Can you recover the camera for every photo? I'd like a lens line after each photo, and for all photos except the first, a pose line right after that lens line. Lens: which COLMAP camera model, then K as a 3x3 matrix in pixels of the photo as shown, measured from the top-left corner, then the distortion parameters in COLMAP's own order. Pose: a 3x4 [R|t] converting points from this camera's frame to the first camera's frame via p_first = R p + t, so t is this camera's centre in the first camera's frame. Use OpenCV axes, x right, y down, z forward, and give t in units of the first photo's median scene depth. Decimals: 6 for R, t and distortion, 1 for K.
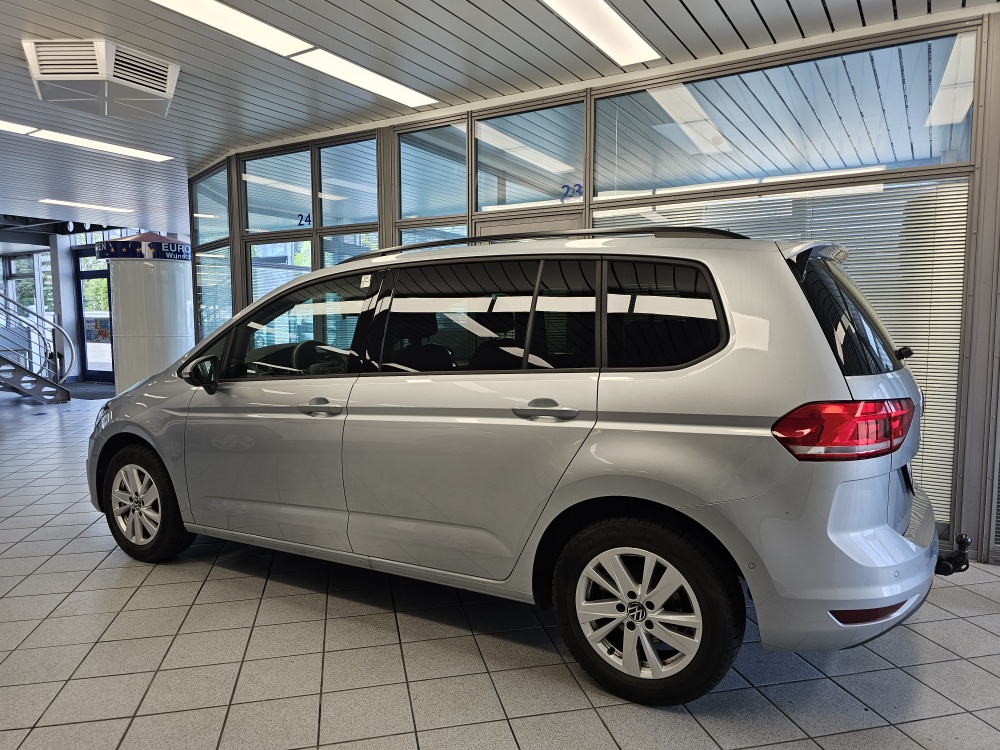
lens RADIAL K [[682.6, 0, 500.0], [0, 682.6, 375.0], [0, 0, 1]] dist [0.048308, -0.061548]
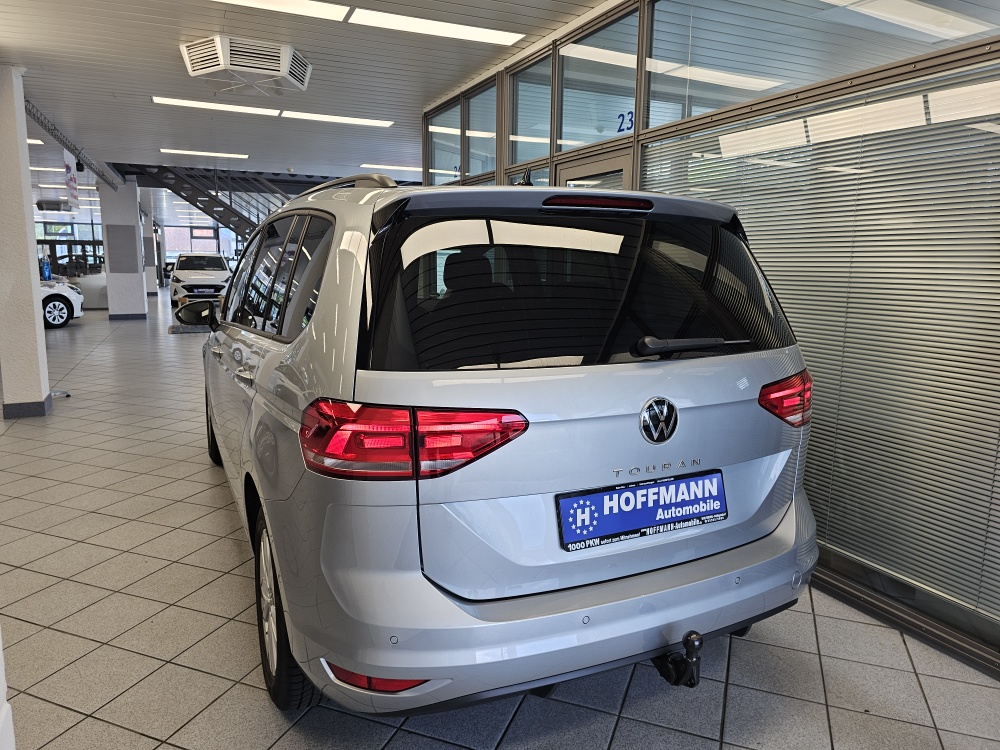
lens RADIAL K [[682.3, 0, 494.3], [0, 682.3, 361.5], [0, 0, 1]] dist [0.042462, -0.057710]
pose [[0.827092, 0.093104, -0.554302, 0.465767], [-0.057590, 0.995033, 0.081201, -0.034164], [0.559109, -0.035239, 0.828345, 0.205091]]
